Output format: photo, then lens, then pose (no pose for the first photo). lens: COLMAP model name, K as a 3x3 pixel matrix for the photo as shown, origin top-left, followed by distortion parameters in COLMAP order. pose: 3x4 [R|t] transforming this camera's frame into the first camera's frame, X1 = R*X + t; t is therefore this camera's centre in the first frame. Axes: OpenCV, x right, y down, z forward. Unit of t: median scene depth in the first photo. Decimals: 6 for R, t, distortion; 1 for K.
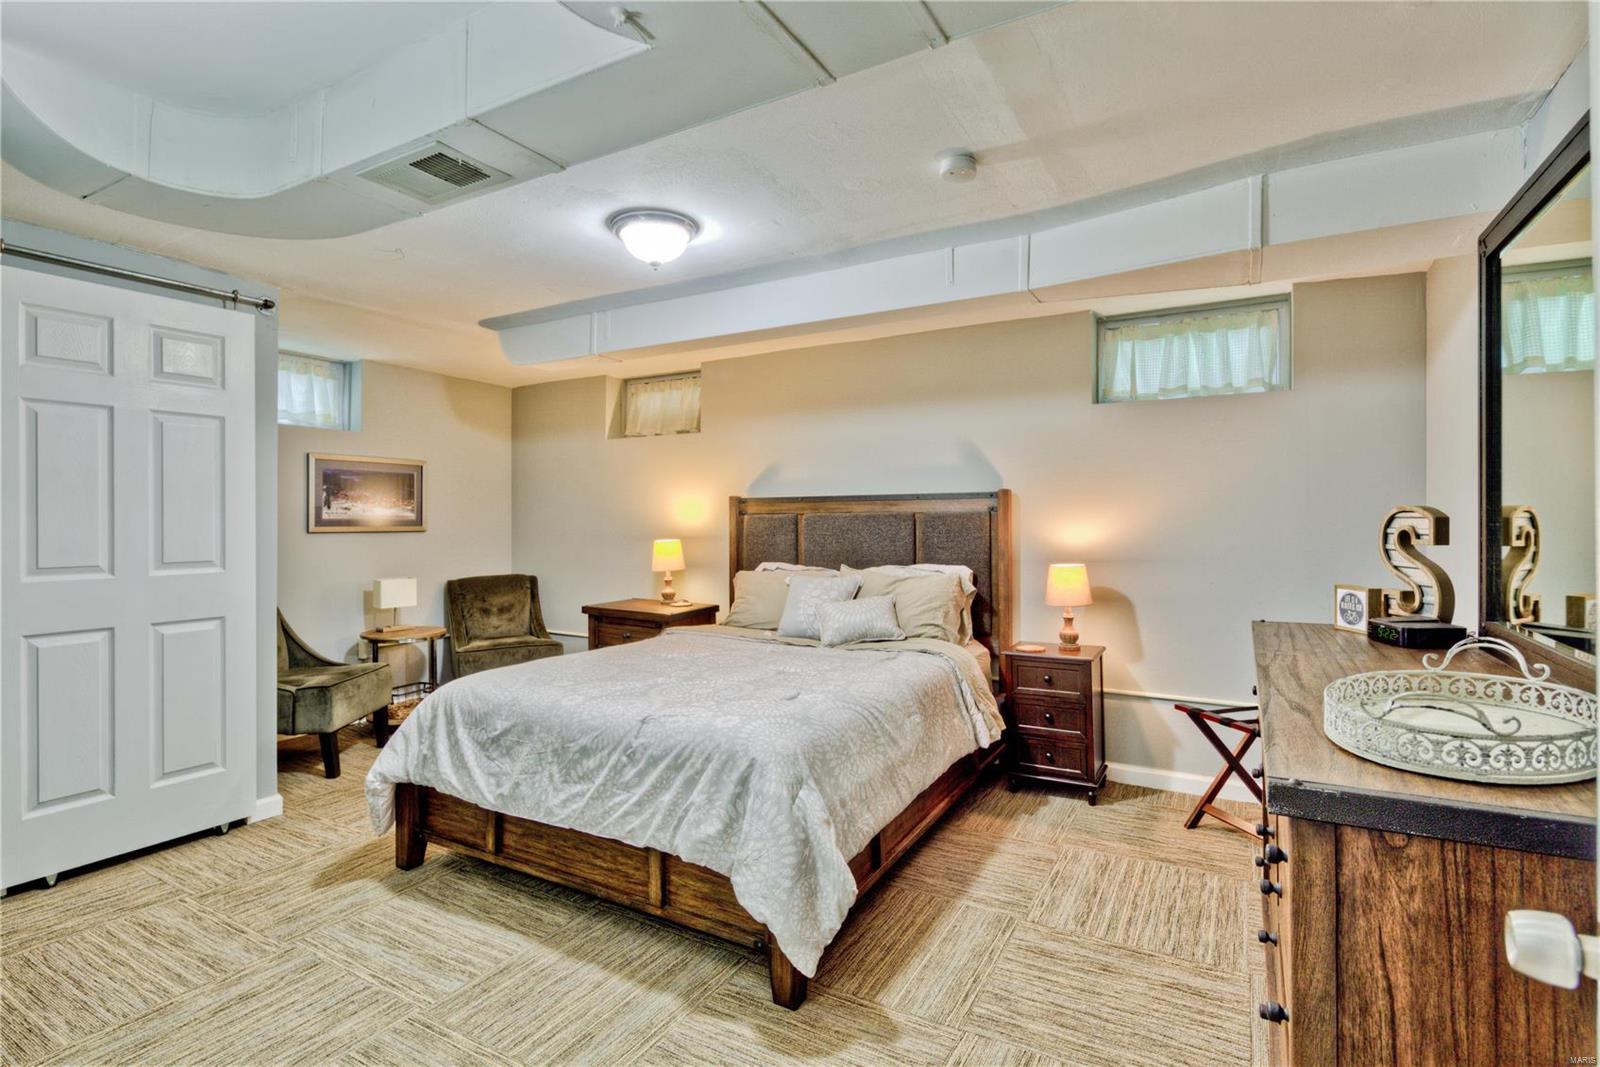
lens RADIAL K [[783.1, 0, 785.9], [0, 783.1, 523.2], [0, 0, 1]] dist [0.001987, -0.001067]
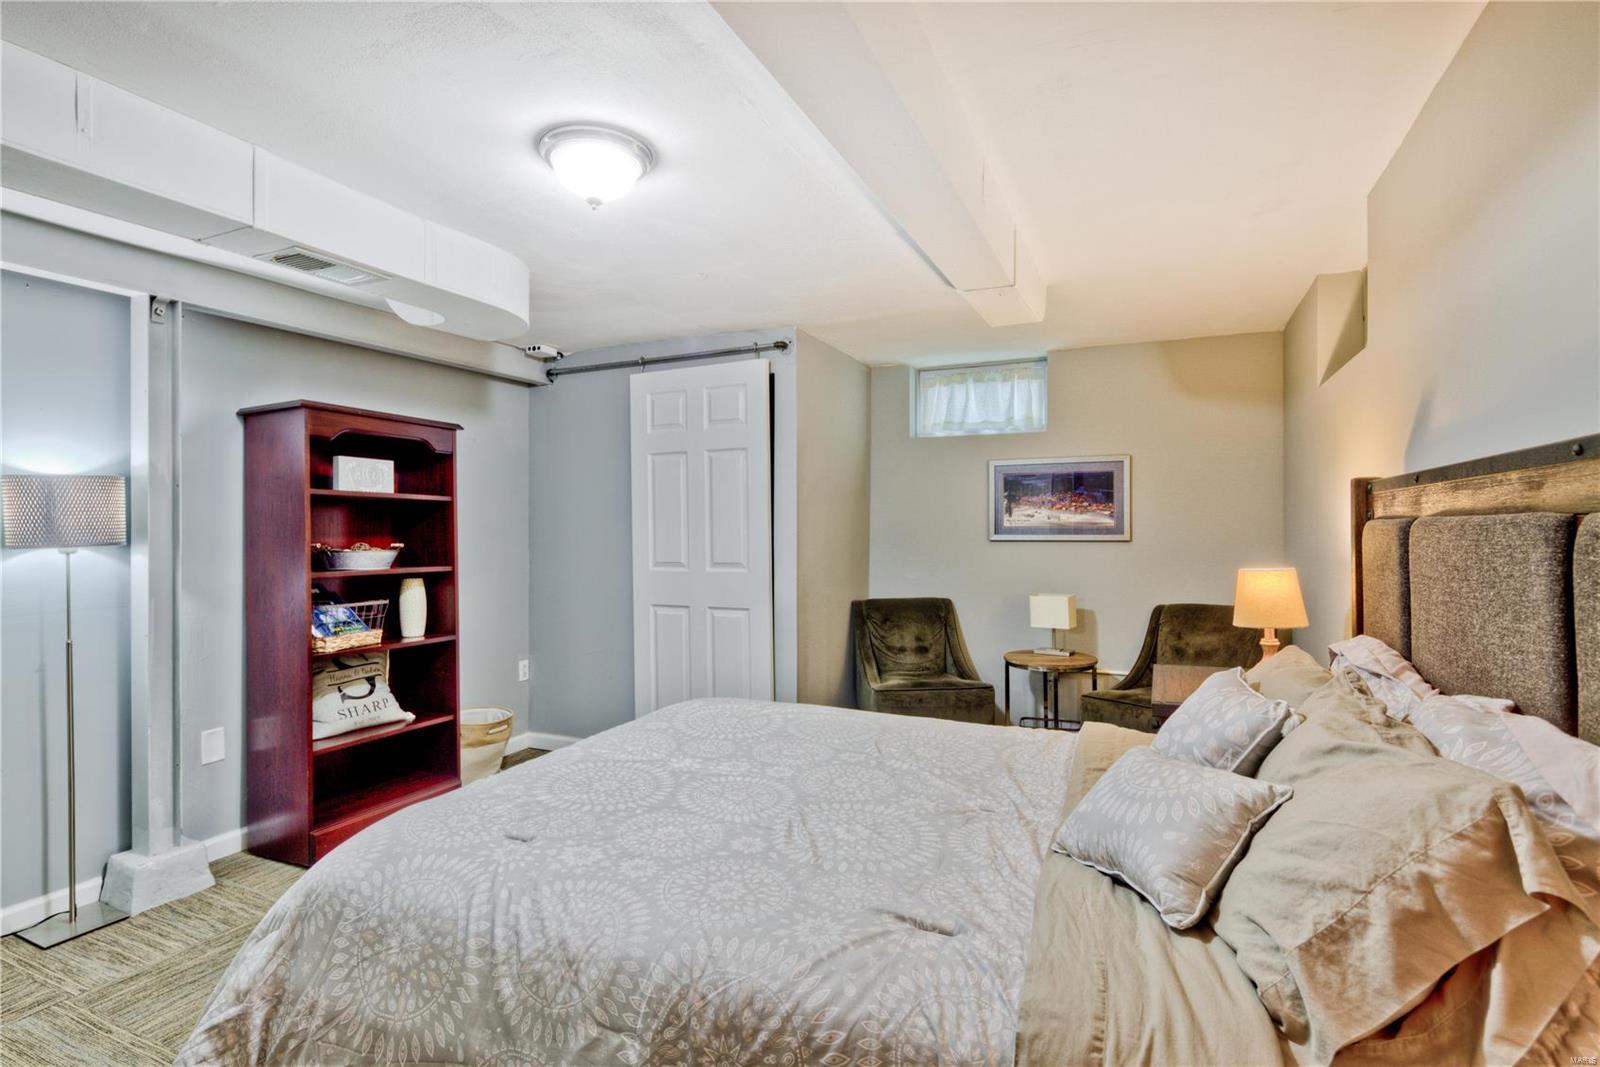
lens RADIAL K [[783.1, 0, 785.9], [0, 783.1, 523.2], [0, 0, 1]] dist [0.001987, -0.001067]
pose [[0.086010, -0.005428, -0.996279, 0.352171], [0.004351, 0.999978, -0.005073, -0.006118], [0.996285, -0.003898, 0.086032, 0.645487]]
